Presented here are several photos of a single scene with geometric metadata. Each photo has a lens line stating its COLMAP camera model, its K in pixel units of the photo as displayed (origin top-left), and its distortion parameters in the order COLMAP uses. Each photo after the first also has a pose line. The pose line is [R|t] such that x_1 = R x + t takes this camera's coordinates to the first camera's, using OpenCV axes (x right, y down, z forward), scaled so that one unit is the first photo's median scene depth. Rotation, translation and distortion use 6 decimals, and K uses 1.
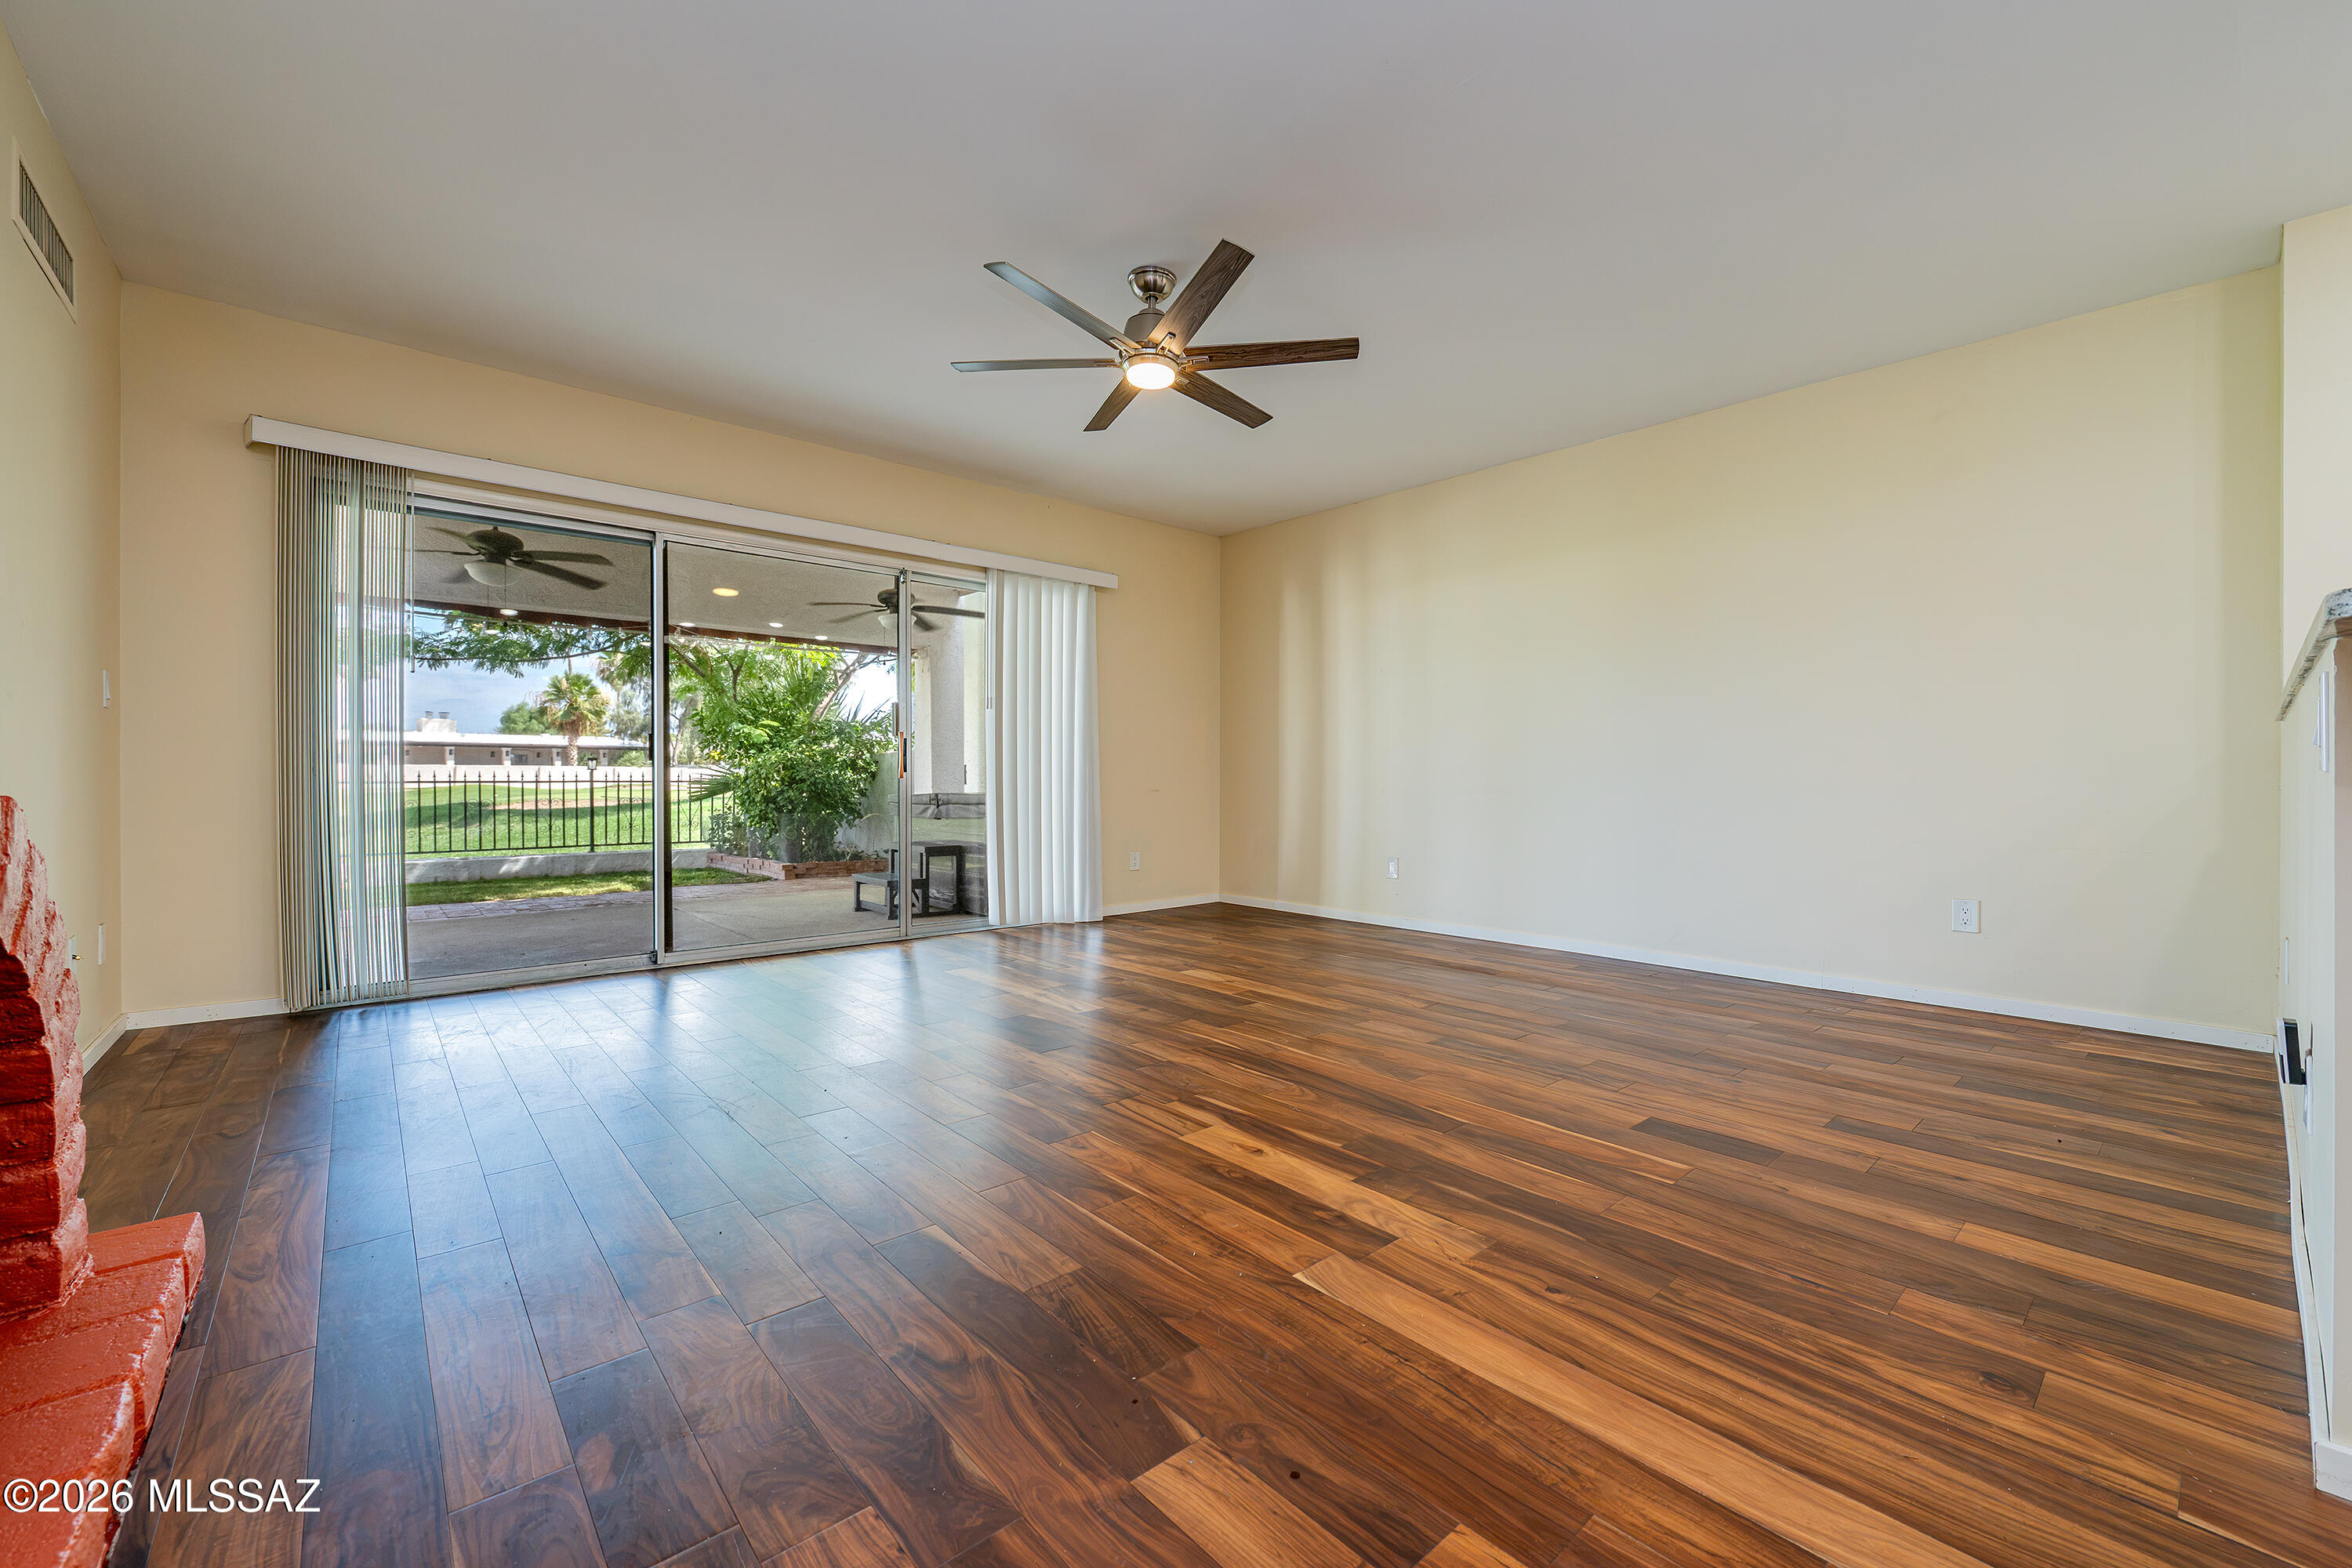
lens RADIAL K [[928.9, 0, 1189.5], [0, 928.9, 779.2], [0, 0, 1]] dist [-0.001678, -0.000104]
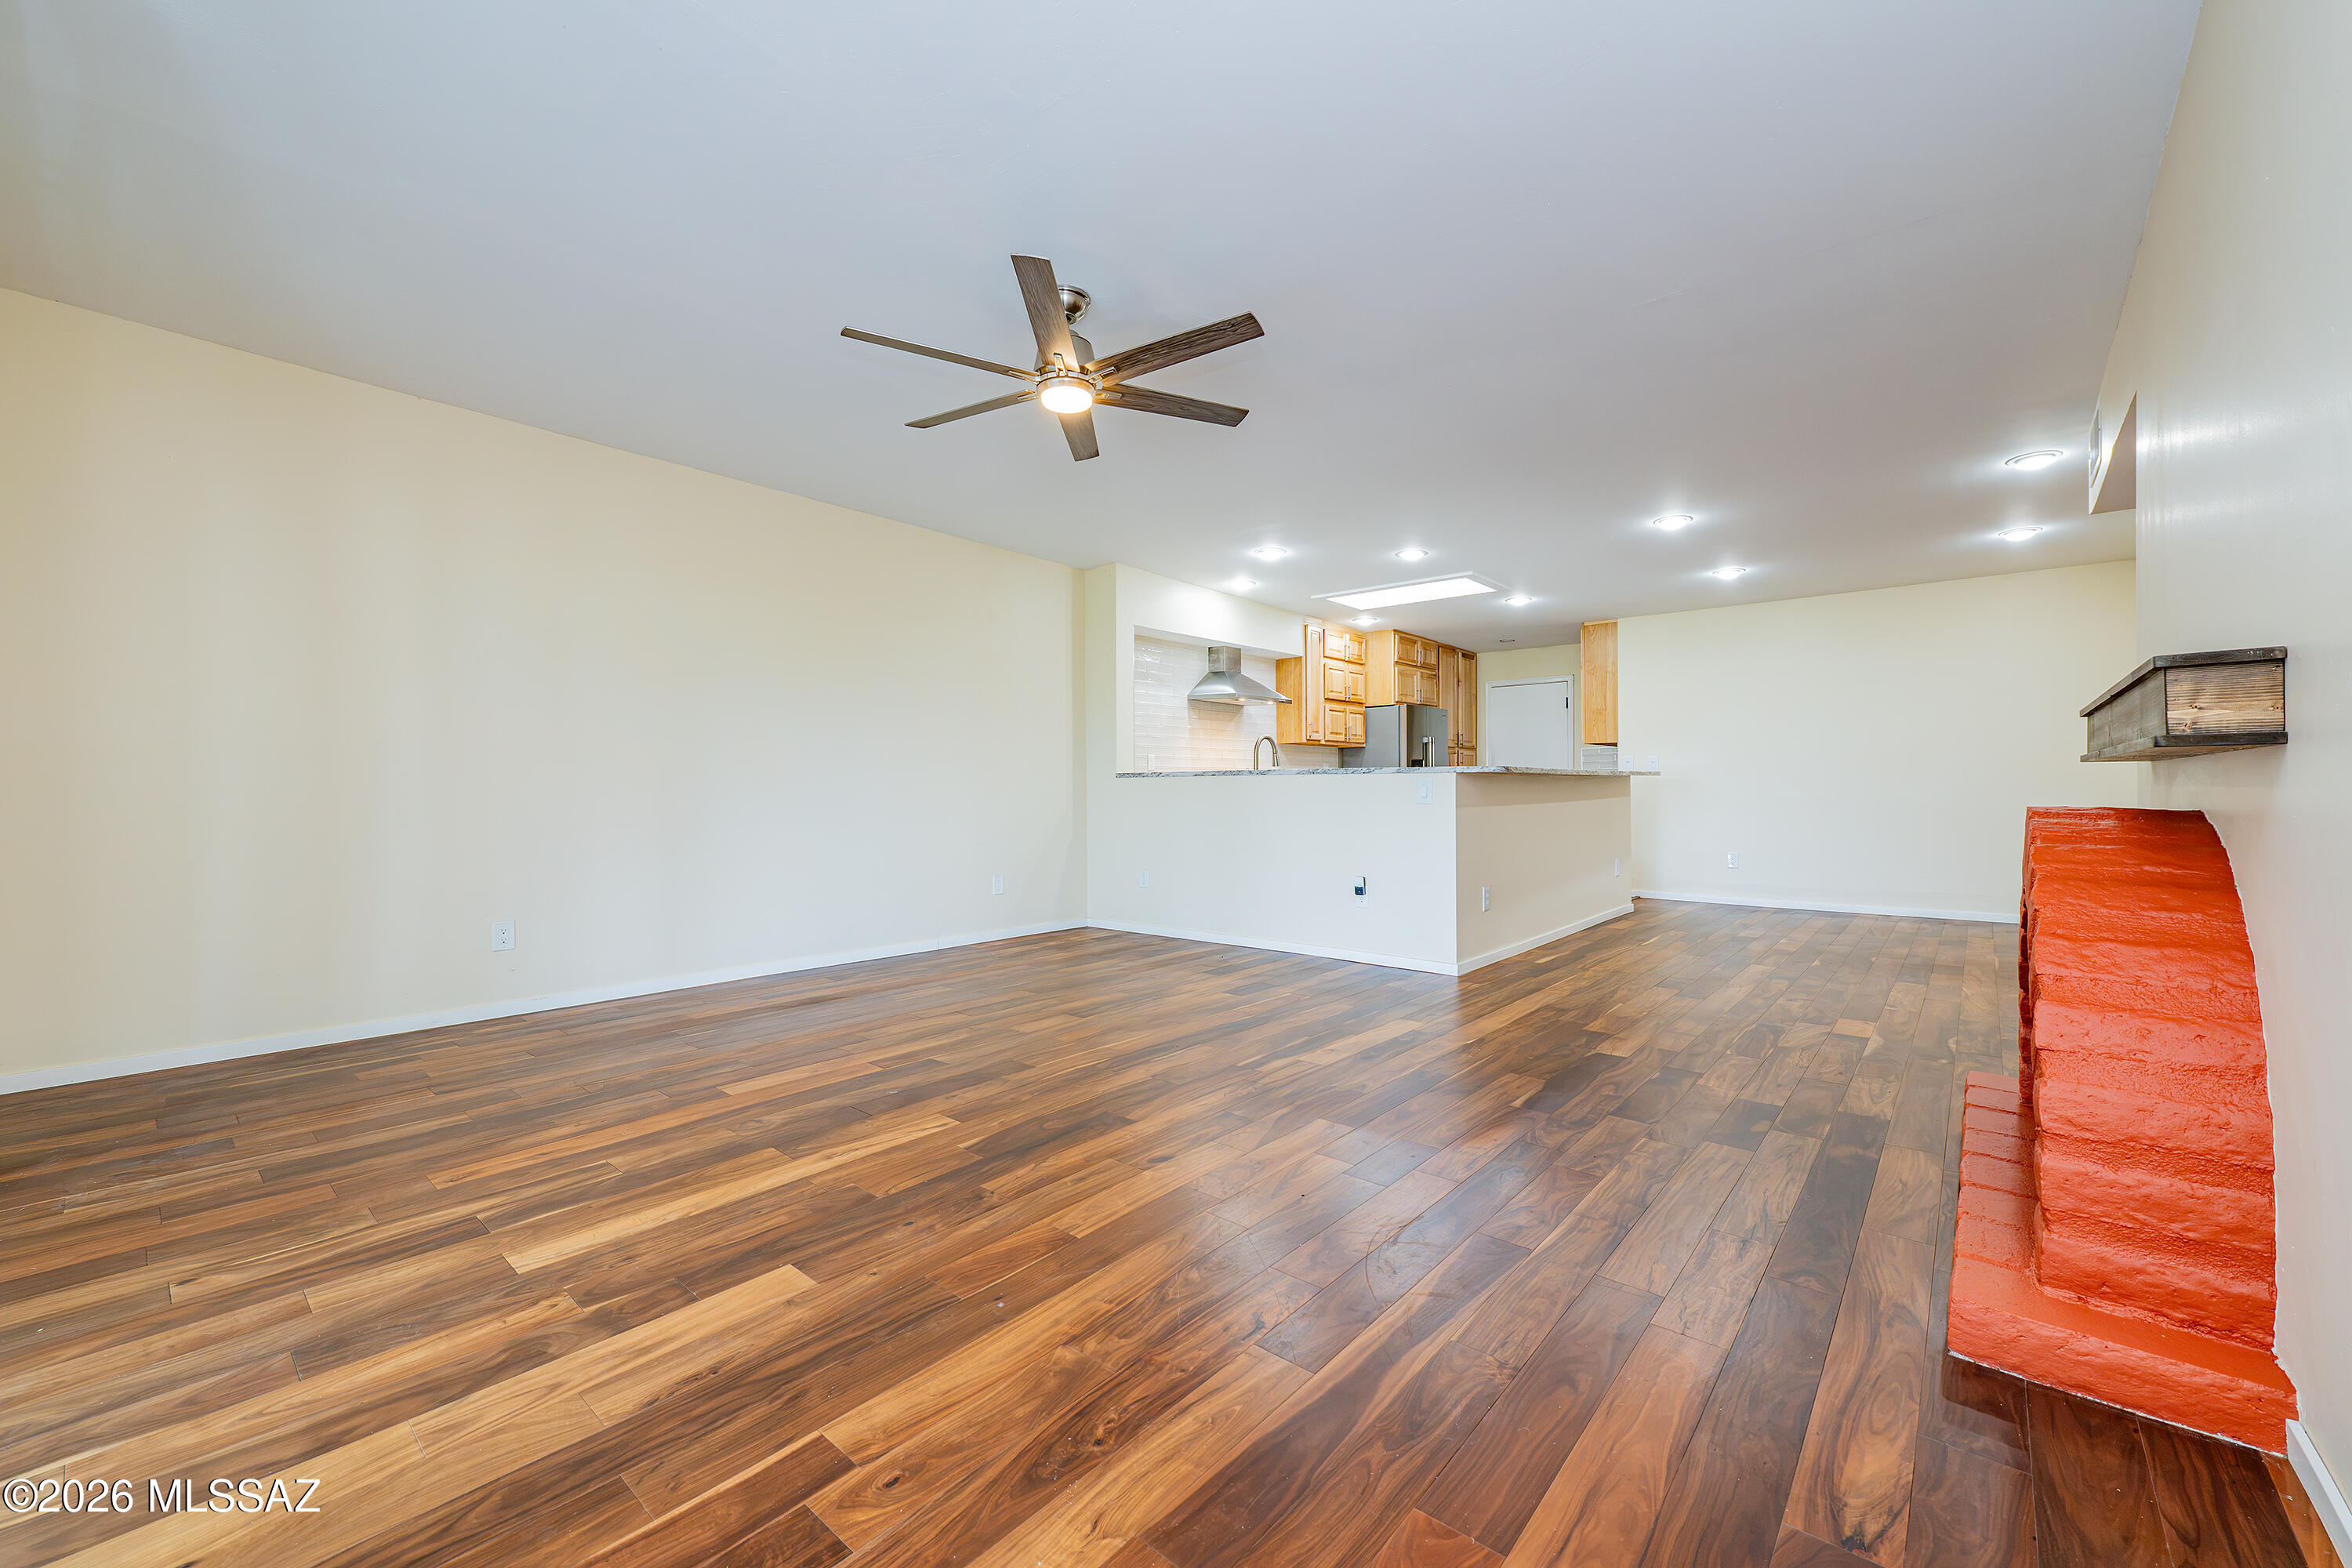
lens RADIAL K [[928.9, 0, 1175.3], [0, 928.9, 790.9], [0, 0, 1]] dist [-0.001678, -0.000104]
pose [[-0.123251, 0.007704, 0.992346, -0.389853], [0.010886, 0.999920, -0.006411, -0.008681], [-0.992316, 0.010013, -0.123325, 0.387412]]
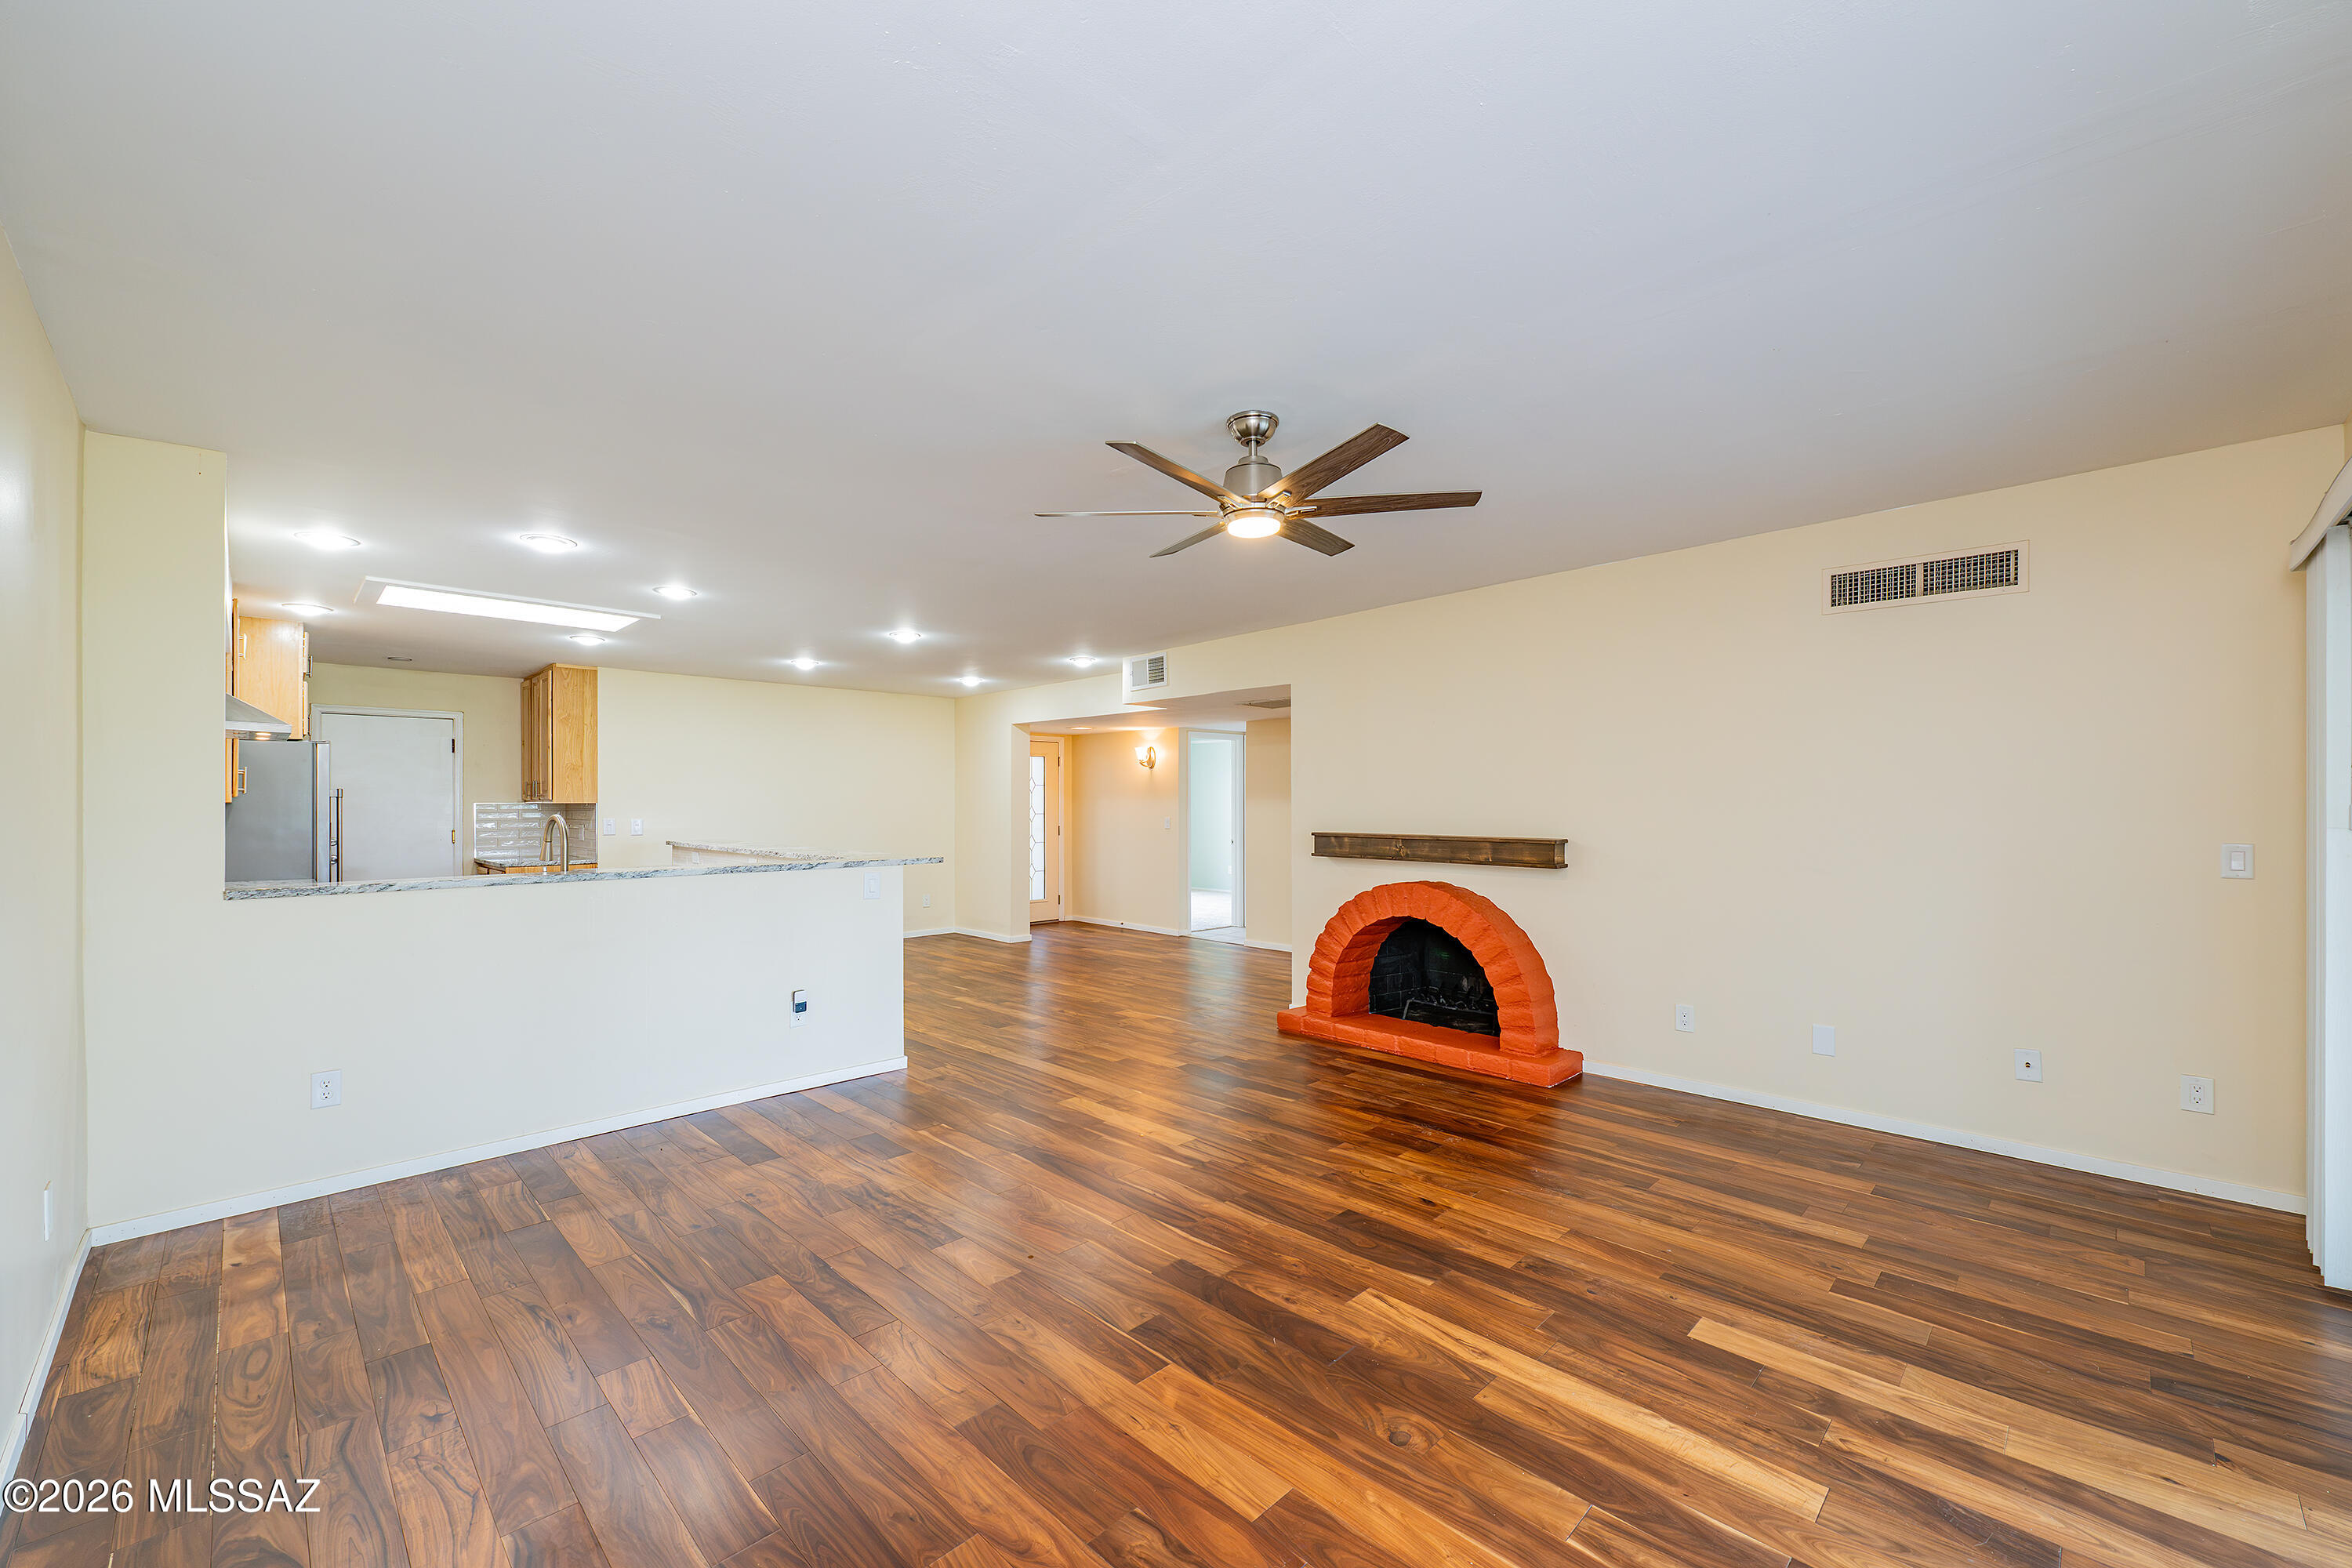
lens RADIAL K [[928.9, 0, 1173.9], [0, 928.9, 791.2], [0, 0, 1]] dist [-0.001678, -0.000104]
pose [[-0.998998, 0.009446, -0.043758, 0.032257], [0.009634, 0.999945, -0.004069, -0.066494], [0.043717, -0.004487, -0.999034, 0.747315]]
